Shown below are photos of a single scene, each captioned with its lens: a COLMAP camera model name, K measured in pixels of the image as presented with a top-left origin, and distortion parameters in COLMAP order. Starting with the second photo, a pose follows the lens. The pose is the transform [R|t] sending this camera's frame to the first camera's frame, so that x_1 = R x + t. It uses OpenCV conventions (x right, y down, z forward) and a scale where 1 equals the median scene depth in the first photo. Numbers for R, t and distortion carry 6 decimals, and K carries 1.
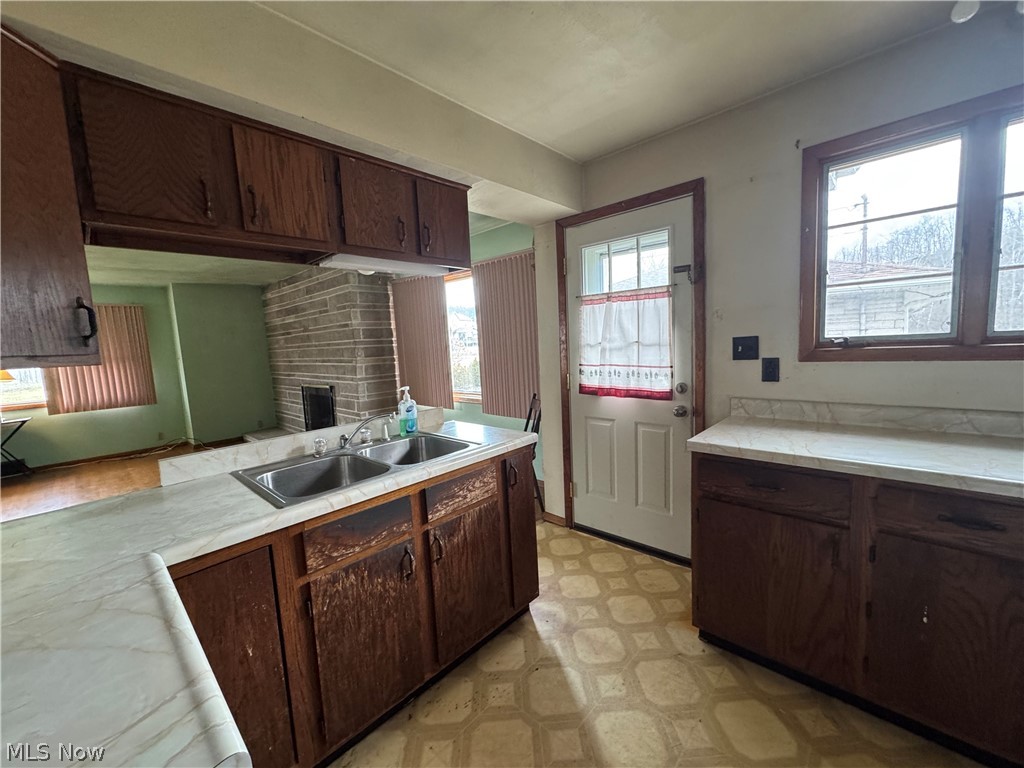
lens RADIAL K [[408.0, 0, 512.2], [0, 408.0, 384.2], [0, 0, 1]] dist [-0.003663, 0.000053]
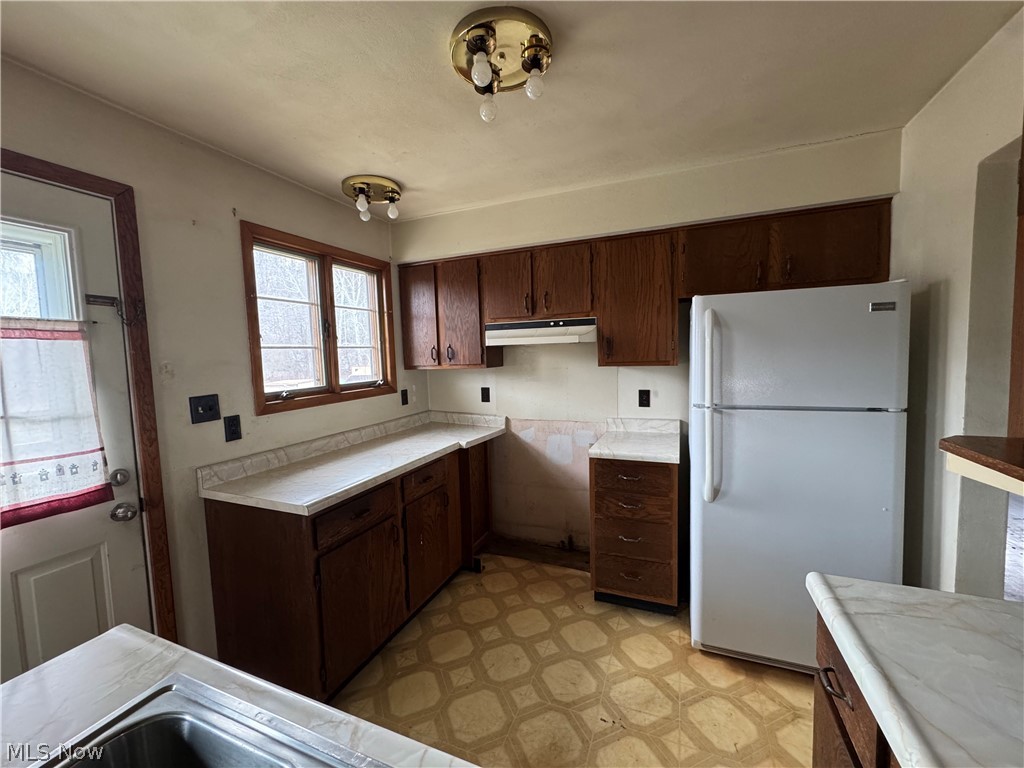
lens RADIAL K [[408.0, 0, 510.5], [0, 408.0, 383.8], [0, 0, 1]] dist [-0.003663, 0.000053]
pose [[-0.346669, -0.009080, 0.937944, -0.483945], [0.147537, 0.986978, 0.064085, -0.101343], [-0.926312, 0.160597, -0.340815, 0.691300]]
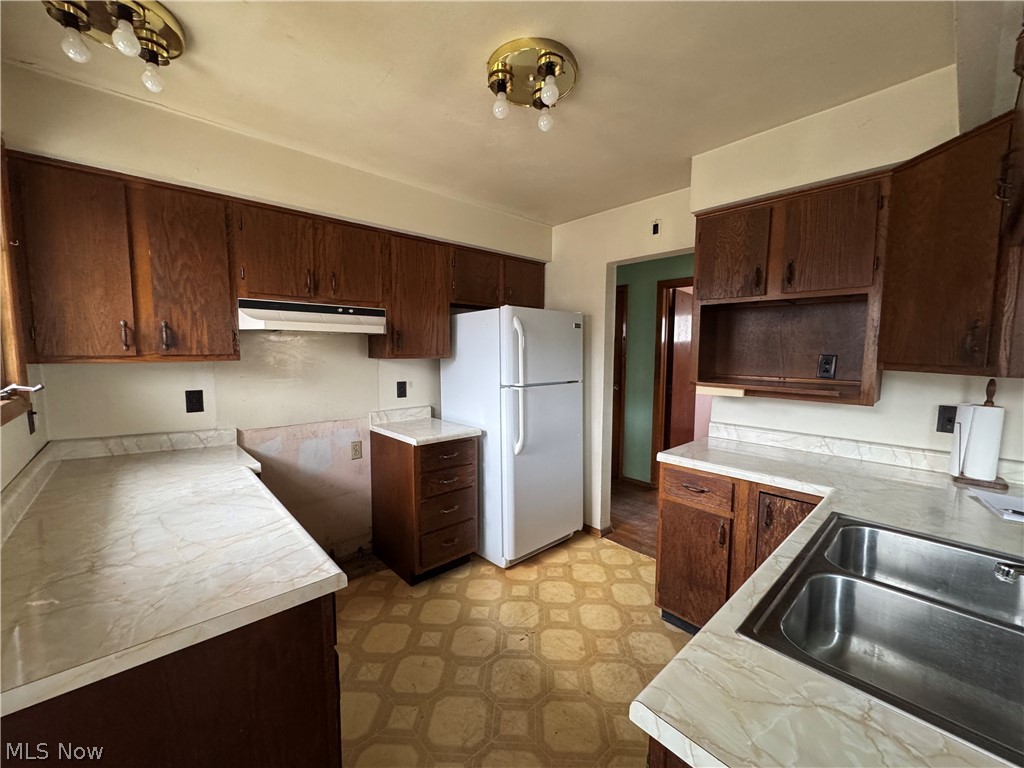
lens RADIAL K [[408.0, 0, 511.5], [0, 408.0, 383.9], [0, 0, 1]] dist [-0.003663, 0.000053]
pose [[-0.995269, 0.038621, 0.089150, 0.112046], [0.054731, 0.981020, 0.186023, -0.170484], [-0.080273, 0.190022, -0.978493, 1.215926]]
